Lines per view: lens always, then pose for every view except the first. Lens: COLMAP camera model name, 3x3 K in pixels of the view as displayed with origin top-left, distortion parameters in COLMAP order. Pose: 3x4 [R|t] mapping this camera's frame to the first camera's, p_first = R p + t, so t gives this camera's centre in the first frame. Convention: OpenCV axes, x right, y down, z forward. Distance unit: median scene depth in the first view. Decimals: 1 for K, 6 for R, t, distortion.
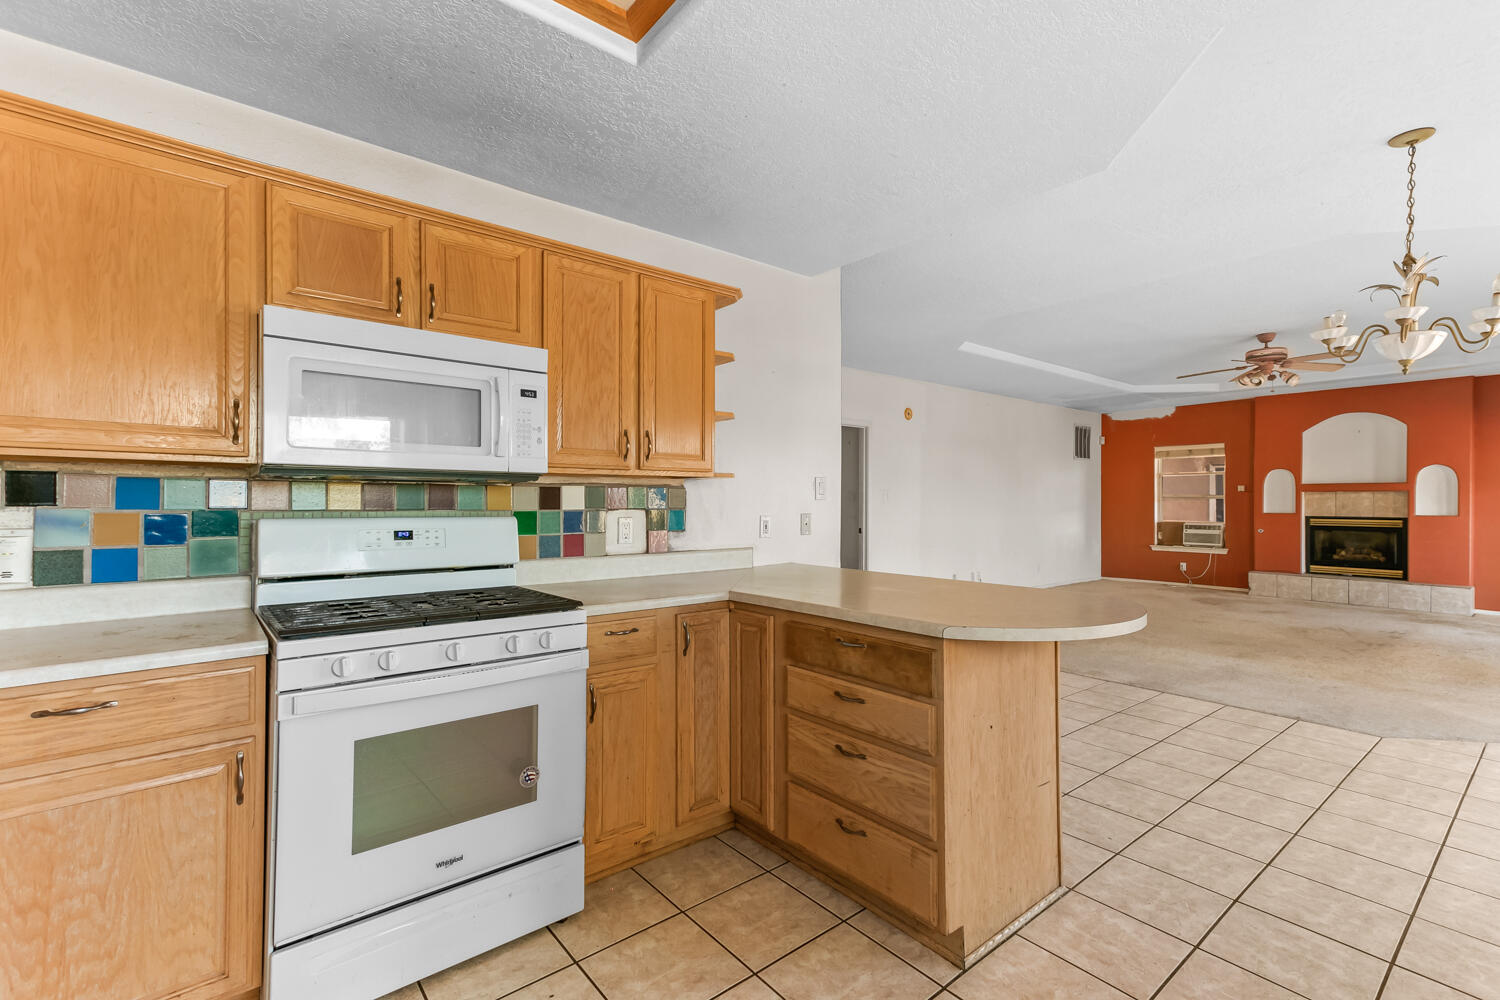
lens RADIAL K [[677.3, 0, 746.6], [0, 677.3, 499.8], [0, 0, 1]] dist [0.013995, 0.000120]
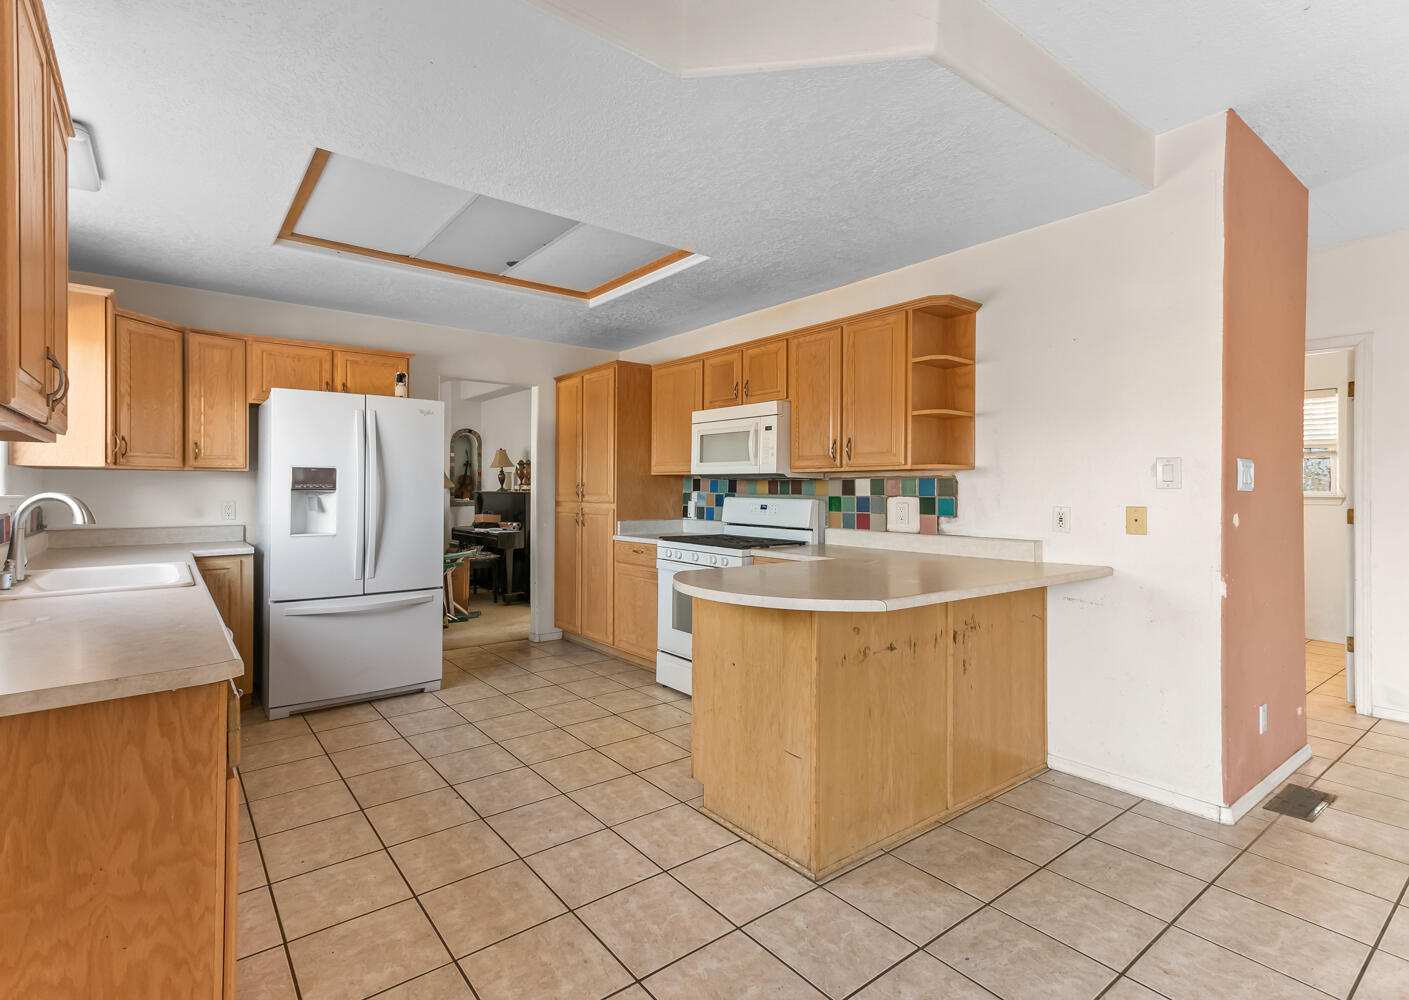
lens RADIAL K [[682.9, 0, 655.2], [0, 682.9, 491.7], [0, 0, 1]] dist [0.020836, 0.001556]
pose [[-0.065324, 0.003647, -0.997857, 0.418713], [0.000008, 0.999993, 0.003654, 0.000267], [0.997864, 0.000231, -0.065324, 0.235108]]
